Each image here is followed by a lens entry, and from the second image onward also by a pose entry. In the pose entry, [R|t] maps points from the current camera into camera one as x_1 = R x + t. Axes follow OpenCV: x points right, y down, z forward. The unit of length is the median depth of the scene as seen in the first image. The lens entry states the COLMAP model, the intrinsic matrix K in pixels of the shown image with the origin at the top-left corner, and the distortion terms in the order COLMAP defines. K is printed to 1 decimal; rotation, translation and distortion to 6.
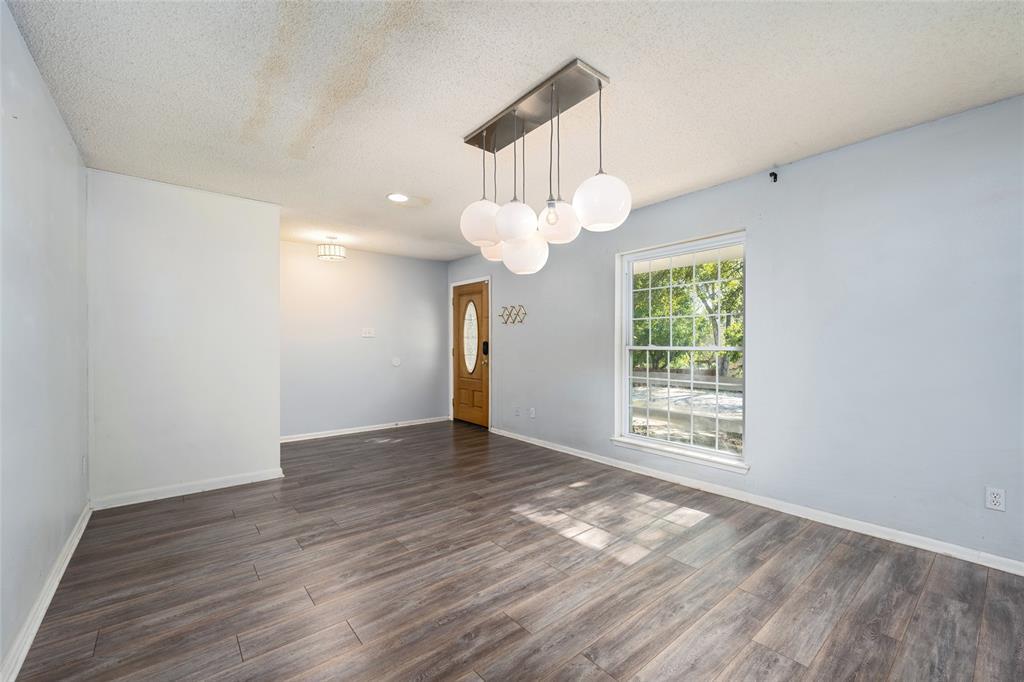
lens RADIAL K [[425.6, 0, 517.7], [0, 425.6, 342.3], [0, 0, 1]] dist [-0.000719, 0.000024]
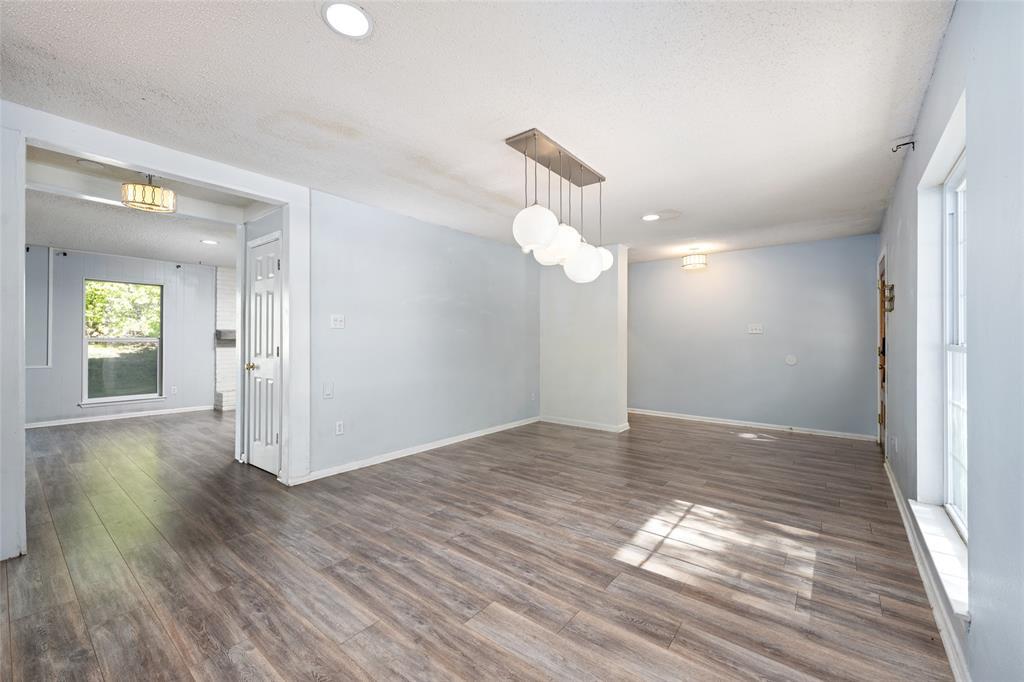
lens RADIAL K [[409.0, 0, 510.7], [0, 409.0, 338.8], [0, 0, 1]] dist [0.000912, -0.000729]
pose [[0.199648, 0.003510, -0.979861, 1.097079], [0.000639, 0.999993, 0.003712, -0.008843], [0.979868, -0.001367, 0.199644, 0.551362]]
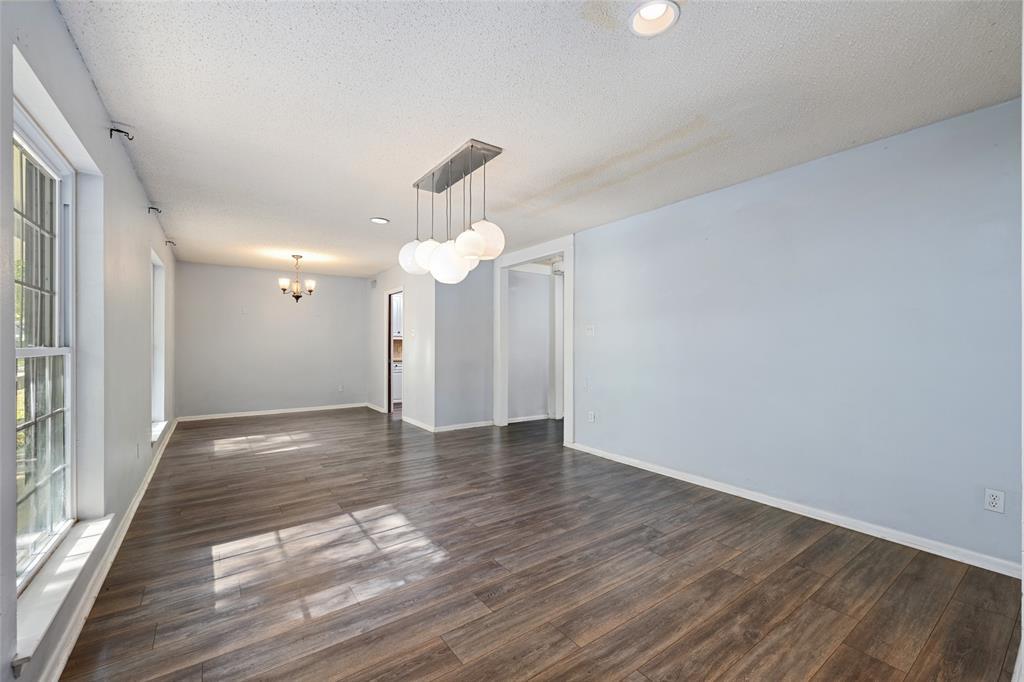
lens RADIAL K [[425.6, 0, 513.4], [0, 425.6, 340.1], [0, 0, 1]] dist [-0.000719, 0.000024]
pose [[-0.997231, 0.002121, 0.074338, -0.237644], [0.000950, 0.999875, -0.015788, 0.012049], [-0.074362, -0.015673, -0.997108, 2.096314]]
